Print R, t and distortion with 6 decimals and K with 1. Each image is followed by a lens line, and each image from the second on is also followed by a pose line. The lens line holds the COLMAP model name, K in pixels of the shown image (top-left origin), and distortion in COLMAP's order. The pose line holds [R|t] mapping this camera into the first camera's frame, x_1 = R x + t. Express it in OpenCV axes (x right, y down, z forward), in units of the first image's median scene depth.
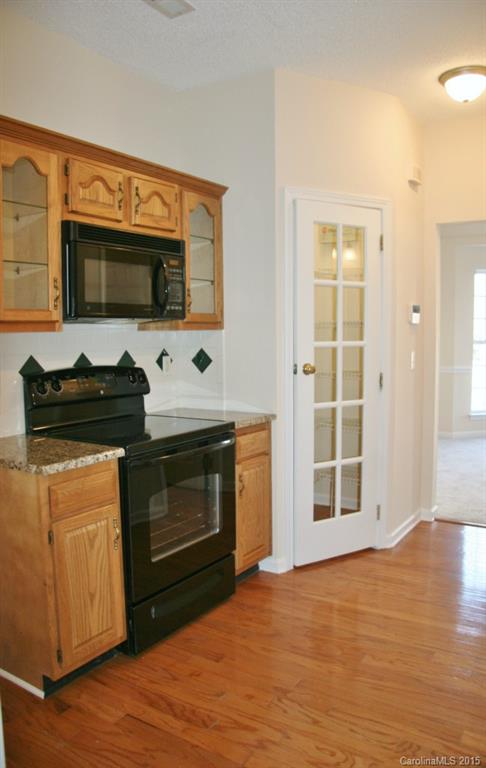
lens RADIAL K [[608.9, 0, 242.1], [0, 608.9, 379.3], [0, 0, 1]] dist [-0.128482, 0.002271]
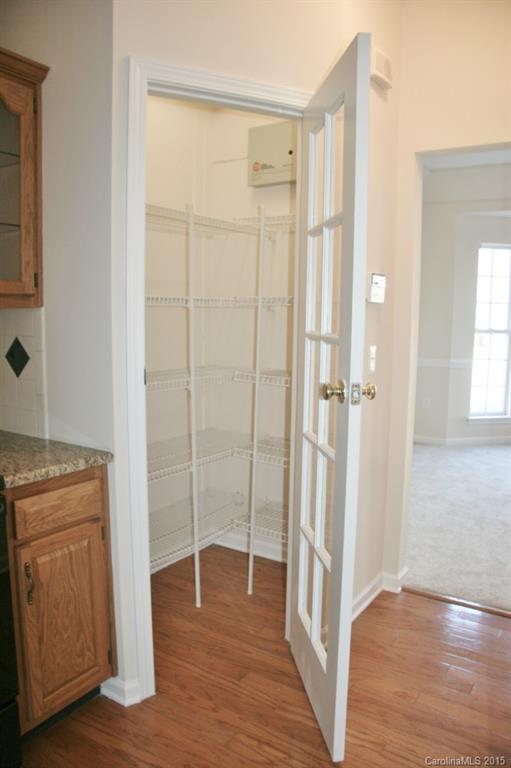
lens RADIAL K [[577.3, 0, 257.4], [0, 577.3, 385.9], [0, 0, 1]] dist [-0.096835, 0.007551]
pose [[0.999810, 0.019405, -0.002026, 0.204457], [-0.019298, 0.998863, 0.043583, -0.035492], [0.002869, -0.043535, 0.999048, 0.475429]]
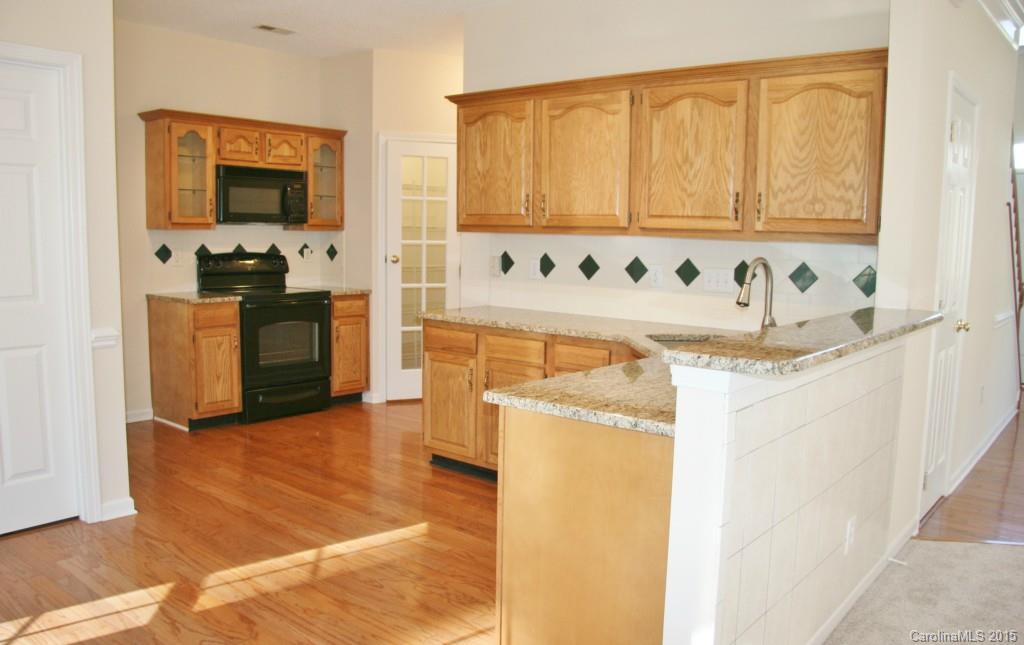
lens RADIAL K [[811.8, 0, 512.1], [0, 811.8, 325.2], [0, 0, 1]] dist [-0.128482, 0.002271]
pose [[0.992411, 0.037800, -0.117007, 0.651146], [-0.034236, 0.998891, 0.032321, 0.072100], [0.118099, -0.028070, 0.992605, -0.924096]]
